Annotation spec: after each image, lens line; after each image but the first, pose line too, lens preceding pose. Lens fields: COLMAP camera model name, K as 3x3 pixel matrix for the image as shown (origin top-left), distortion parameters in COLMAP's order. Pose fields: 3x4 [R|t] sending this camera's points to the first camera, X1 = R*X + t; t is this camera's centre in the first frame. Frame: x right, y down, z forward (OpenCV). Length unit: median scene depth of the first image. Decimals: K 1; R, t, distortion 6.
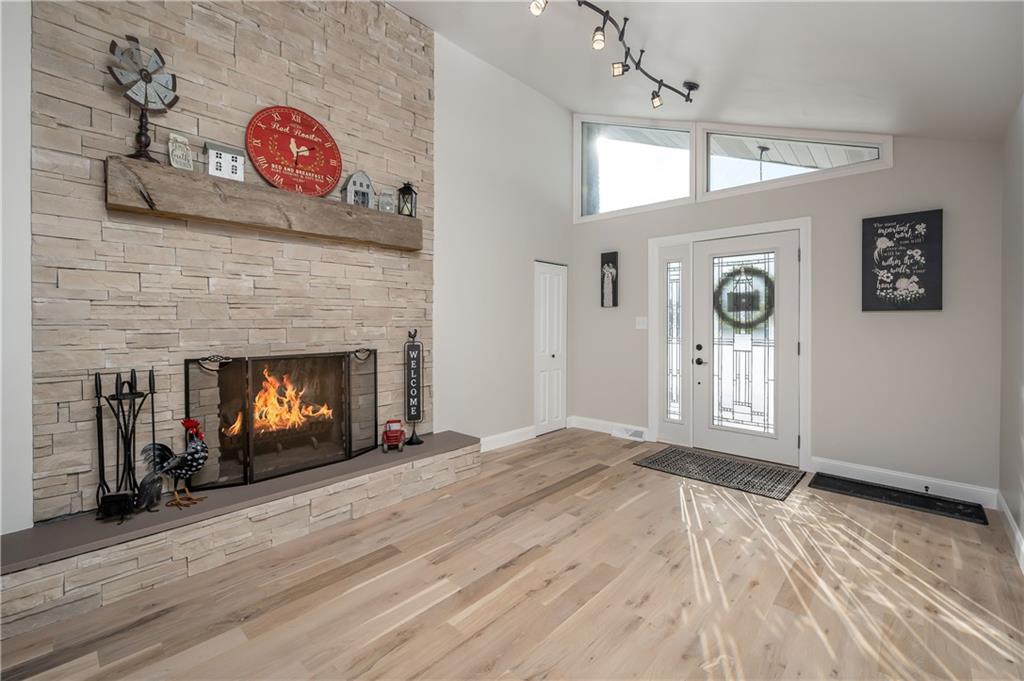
lens RADIAL K [[434.2, 0, 537.5], [0, 434.2, 322.7], [0, 0, 1]] dist [-0.001070, -0.000101]
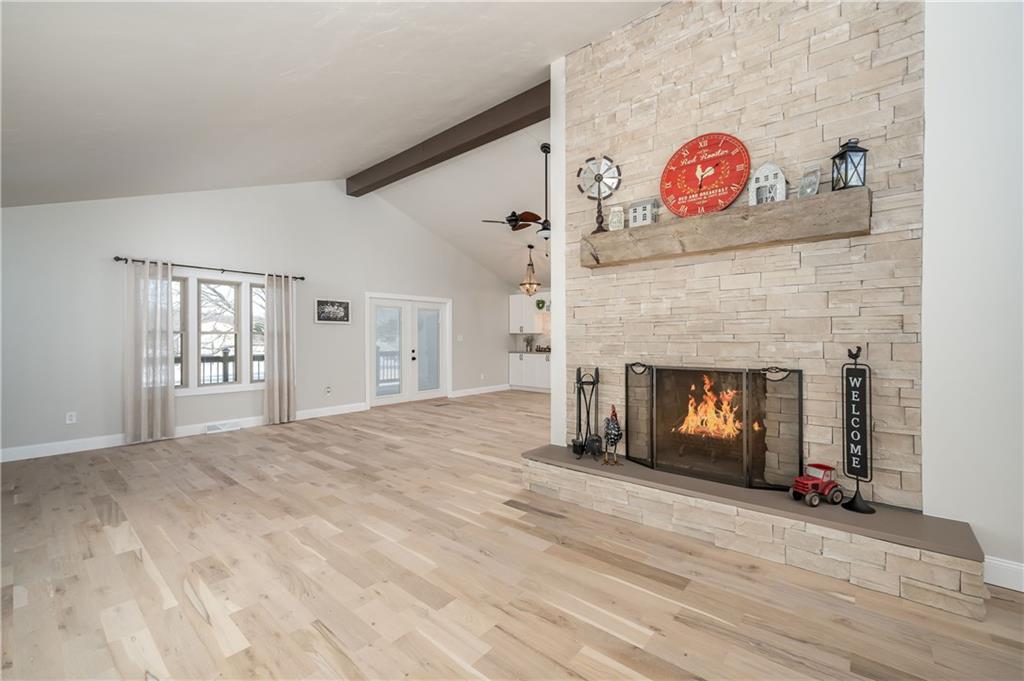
lens RADIAL K [[420.9, 0, 515.7], [0, 420.9, 338.6], [0, 0, 1]] dist [-0.001327, -0.000040]
pose [[0.023552, 0.001245, -0.999722, 0.407196], [0.002895, 0.999995, 0.001314, 0.000094], [0.999718, -0.002925, 0.023548, 0.461869]]
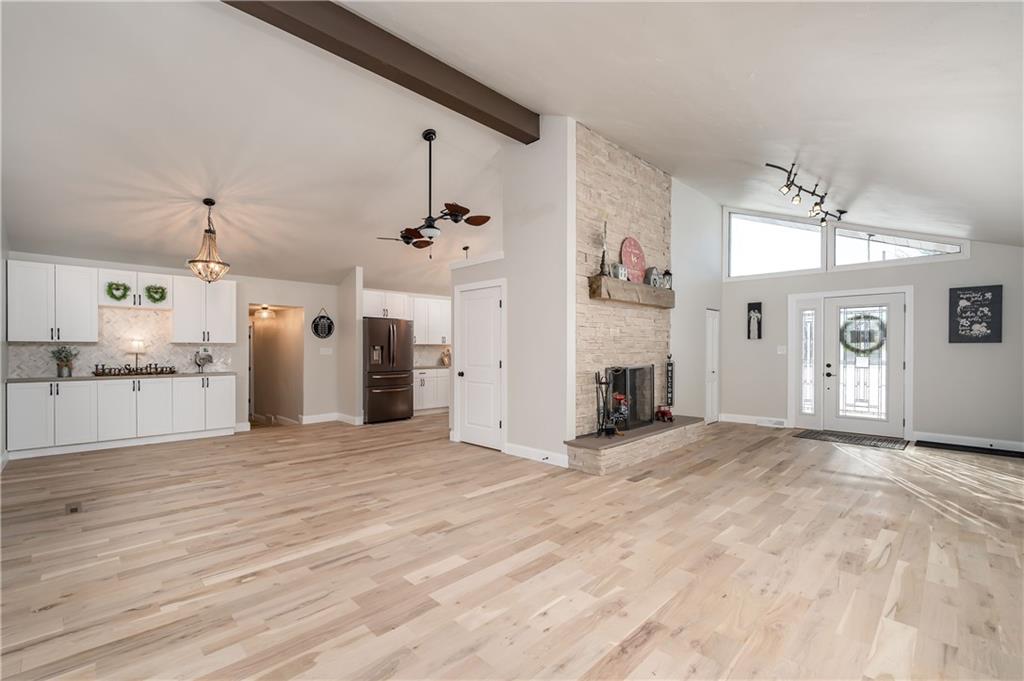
lens RADIAL K [[432.4, 0, 510.6], [0, 432.4, 351.8], [0, 0, 1]] dist [-0.000245, 0.000183]
pose [[0.996568, -0.000833, -0.082777, -0.829810], [0.001345, 0.999980, 0.006119, -0.004689], [0.082770, -0.006209, 0.996549, -0.834827]]
